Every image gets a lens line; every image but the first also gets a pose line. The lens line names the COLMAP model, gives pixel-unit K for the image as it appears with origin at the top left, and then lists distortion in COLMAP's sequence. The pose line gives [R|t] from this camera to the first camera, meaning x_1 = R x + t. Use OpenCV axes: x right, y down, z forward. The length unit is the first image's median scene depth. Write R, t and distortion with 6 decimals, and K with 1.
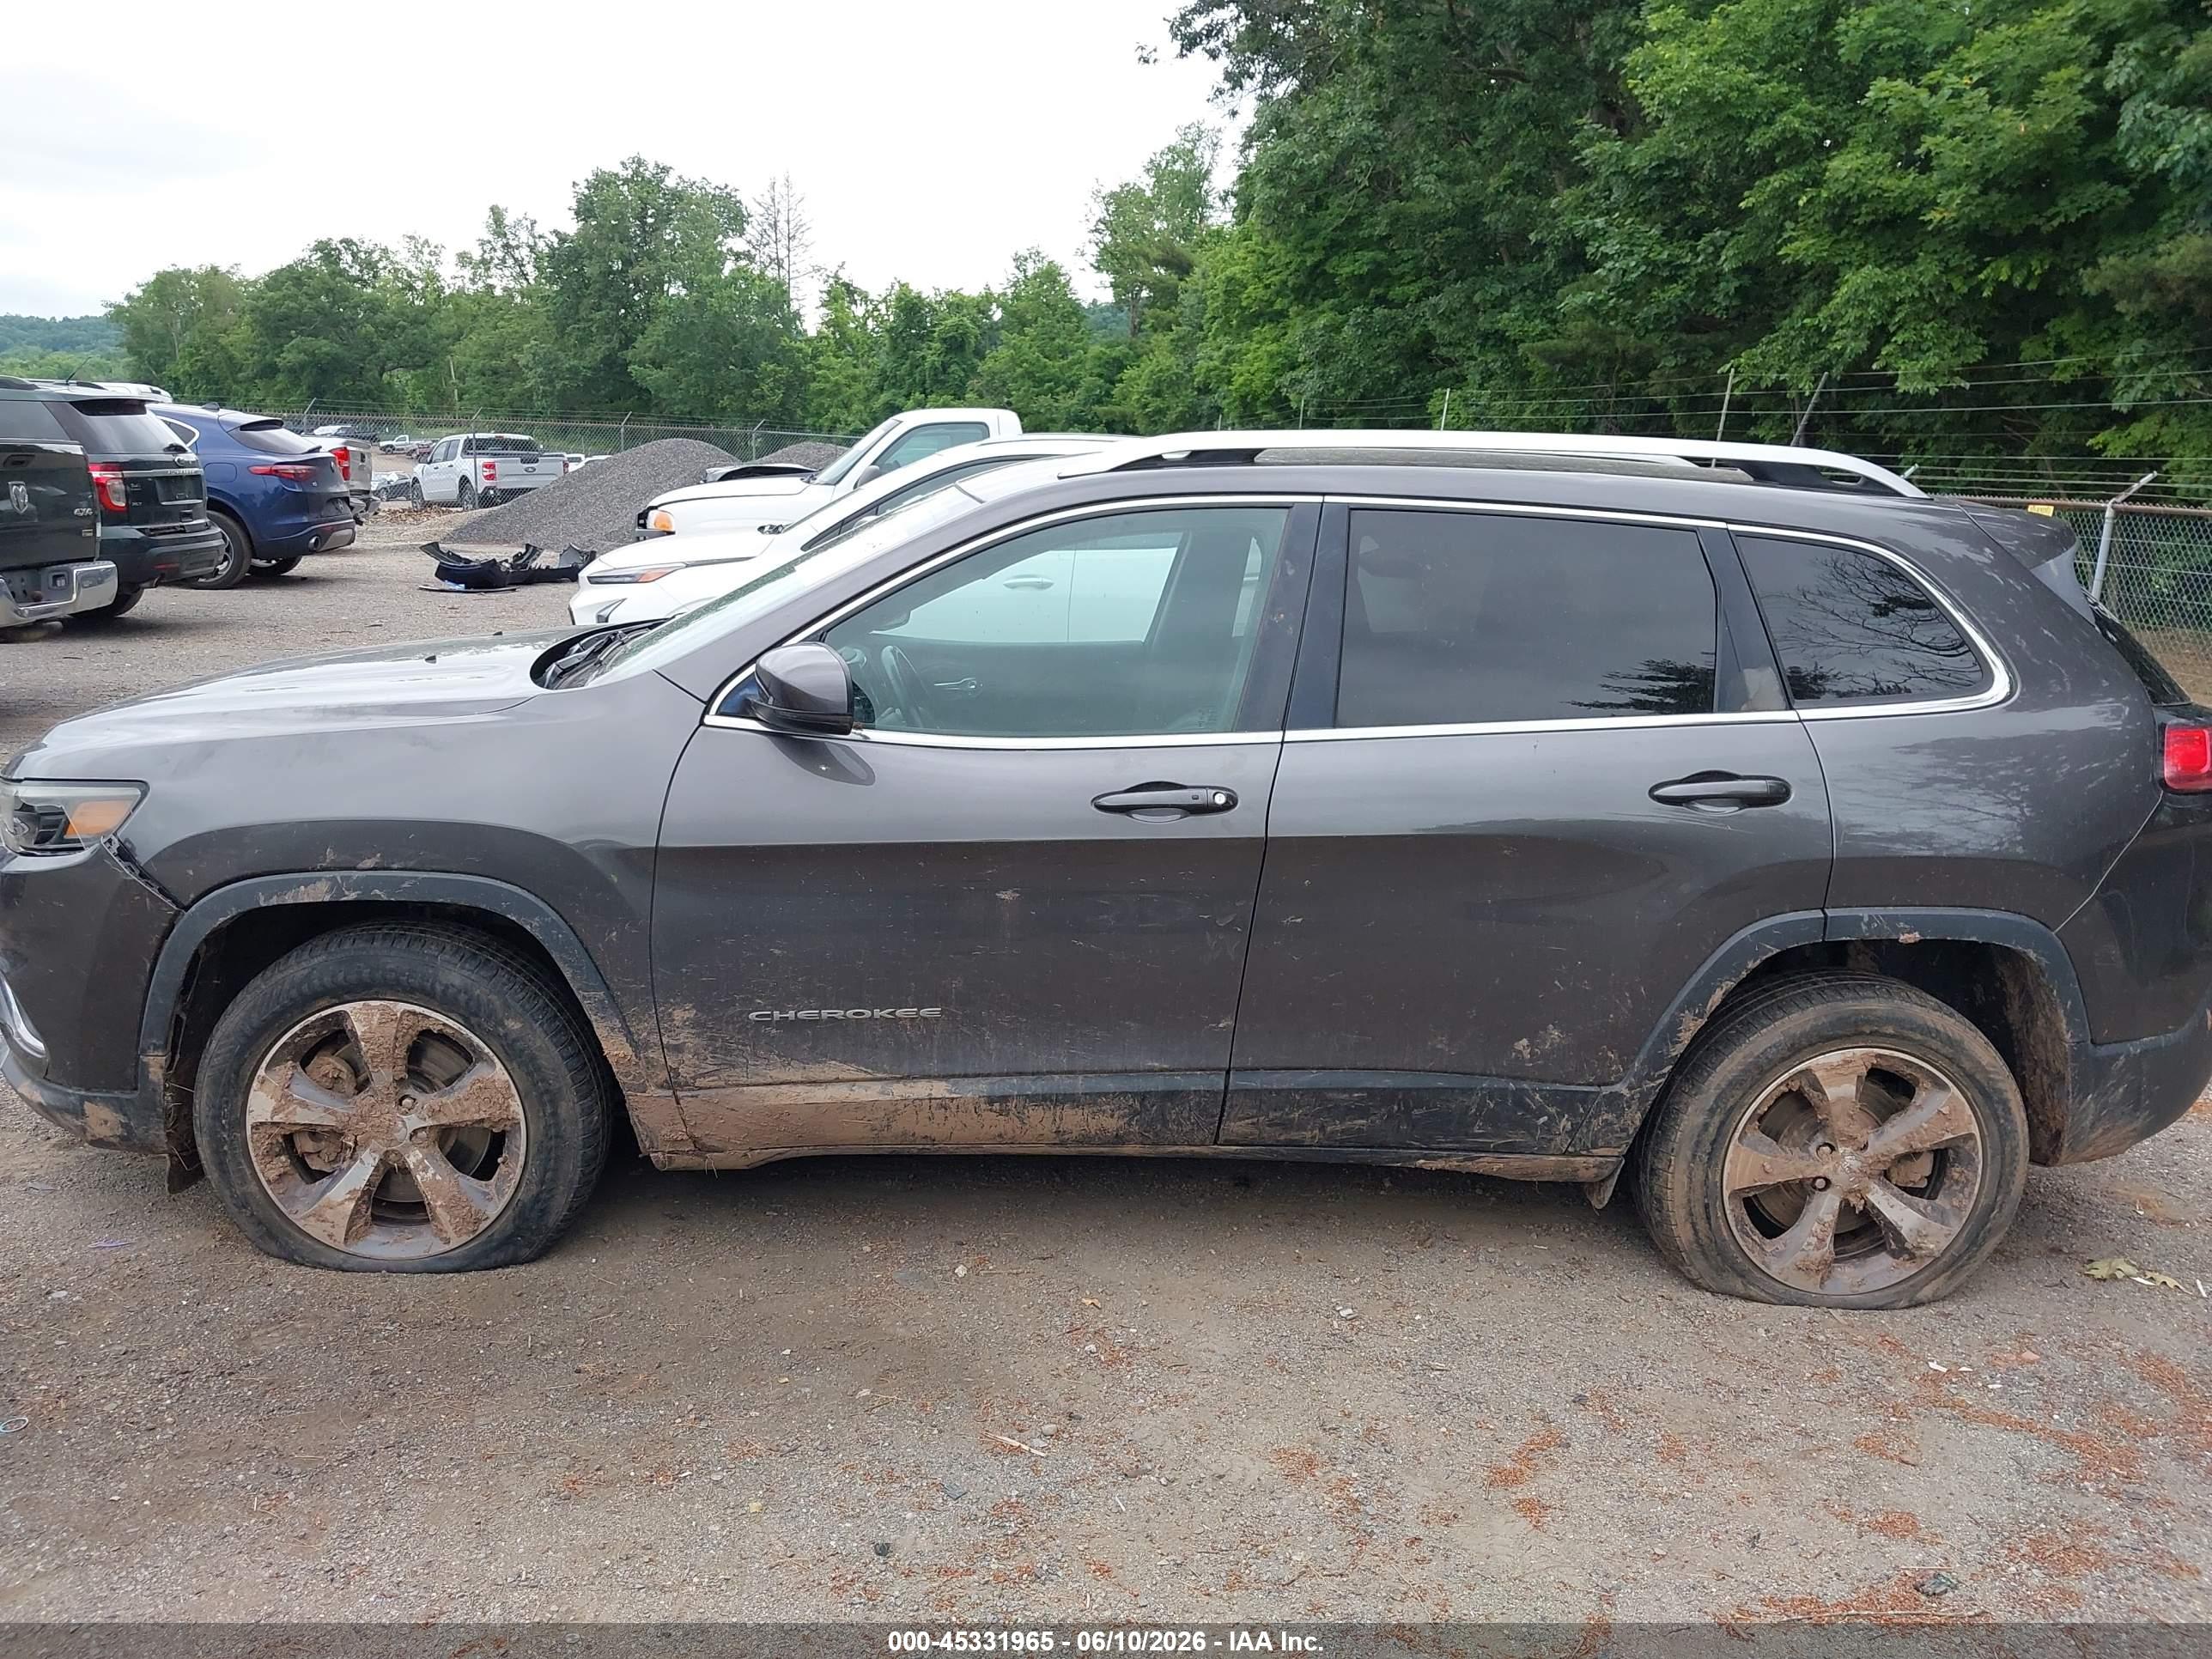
lens RADIAL K [[1759.3, 0, 1072.4], [0, 1759.3, 820.9], [0, 0, 1]] dist [-0.005027, -0.003005]
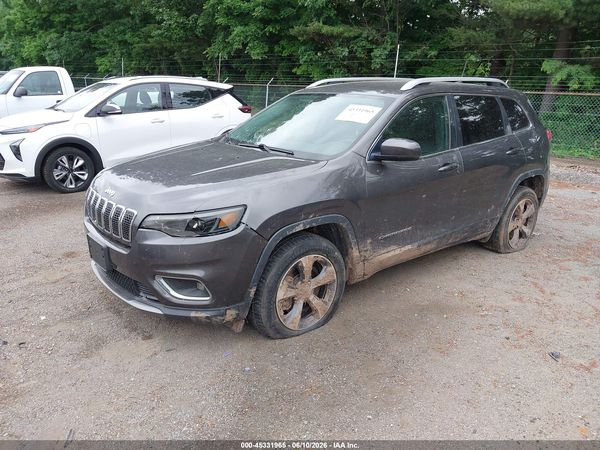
lens RADIAL K [[477.2, 0, 290.9], [0, 477.2, 222.7], [0, 0, 1]] dist [-0.005027, -0.003005]
pose [[0.812905, -0.189981, 0.550538, -0.180435], [0.136579, 0.981124, 0.136901, -0.018352], [-0.566155, -0.036096, 0.823508, 0.048781]]
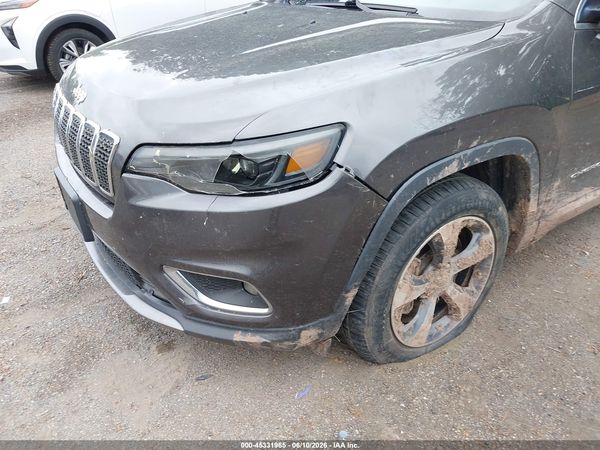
lens RADIAL K [[494.2, 0, 296.5], [0, 494.2, 245.9], [0, 0, 1]] dist [0.044995, -0.094949]
pose [[0.857137, -0.307124, 0.413510, -0.145564], [0.153810, 0.918779, 0.363577, -0.015668], [-0.491588, -0.248034, 0.834758, 0.127634]]
